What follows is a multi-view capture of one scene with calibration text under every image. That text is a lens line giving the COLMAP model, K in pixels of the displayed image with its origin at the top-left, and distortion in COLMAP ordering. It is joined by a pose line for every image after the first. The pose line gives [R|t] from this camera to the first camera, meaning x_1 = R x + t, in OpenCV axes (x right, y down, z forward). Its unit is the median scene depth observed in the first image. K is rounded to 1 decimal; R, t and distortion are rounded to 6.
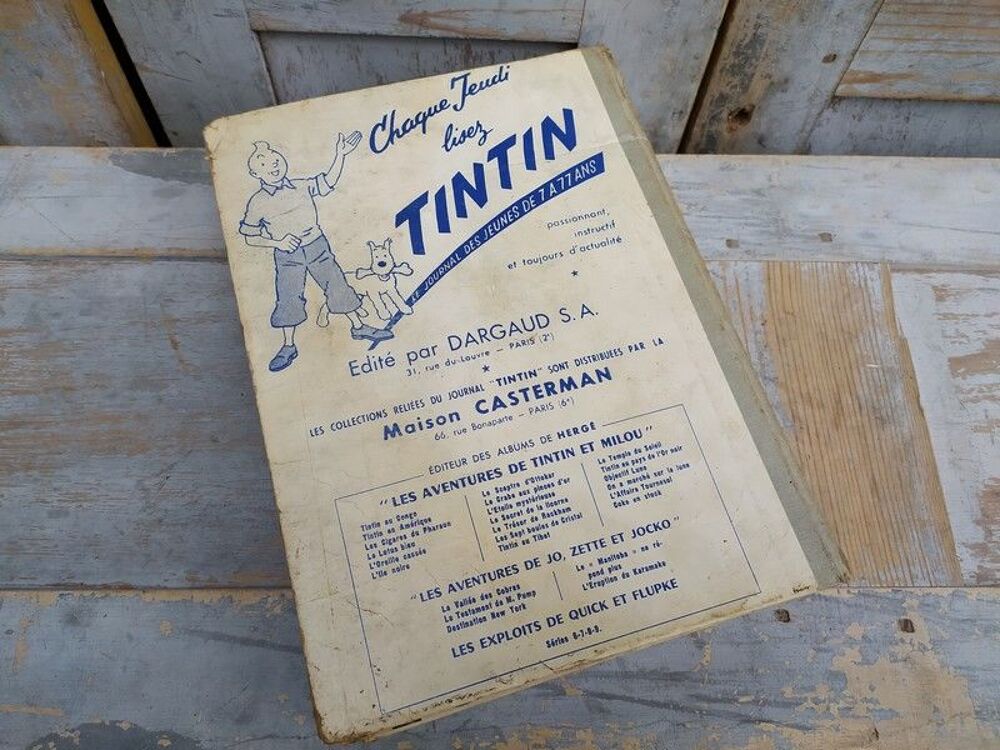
lens RADIAL K [[781.3, 0, 497.0], [0, 781.3, 375.5], [0, 0, 1]] dist [0.011189, -0.011629]
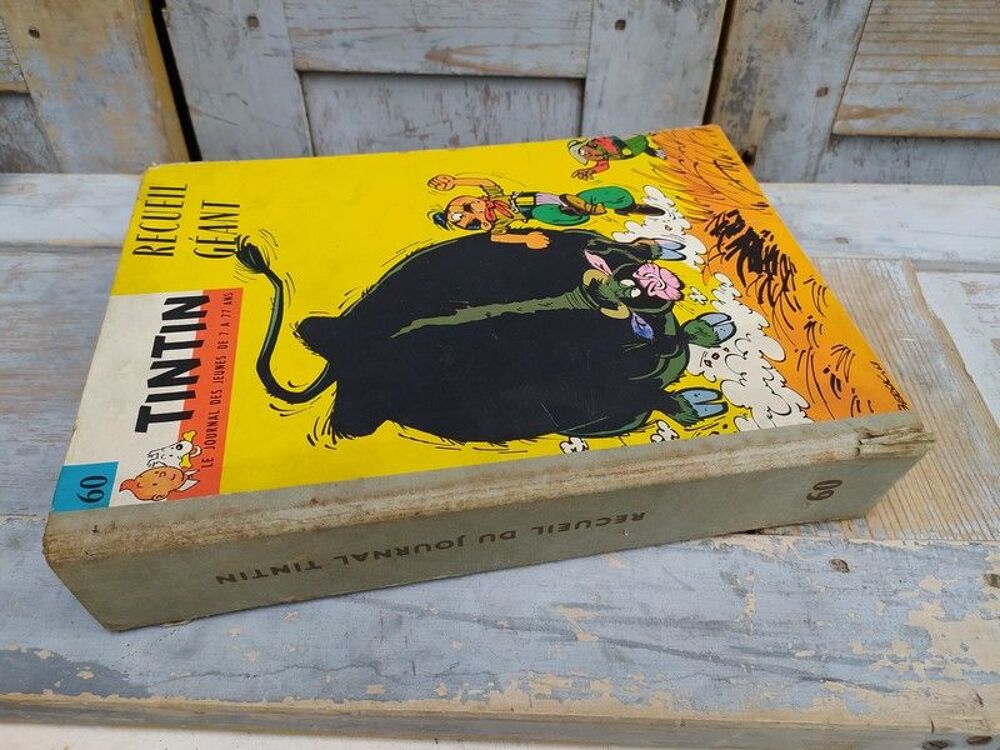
lens RADIAL K [[786.6, 0, 496.8], [0, 786.6, 371.6], [0, 0, 1]] dist [0.006200, -0.006829]
pose [[0.998605, 0.003030, -0.052716, 0.039119], [-0.021549, 0.934823, -0.354459, 0.368637], [0.048206, 0.355101, 0.933584, 0.111407]]
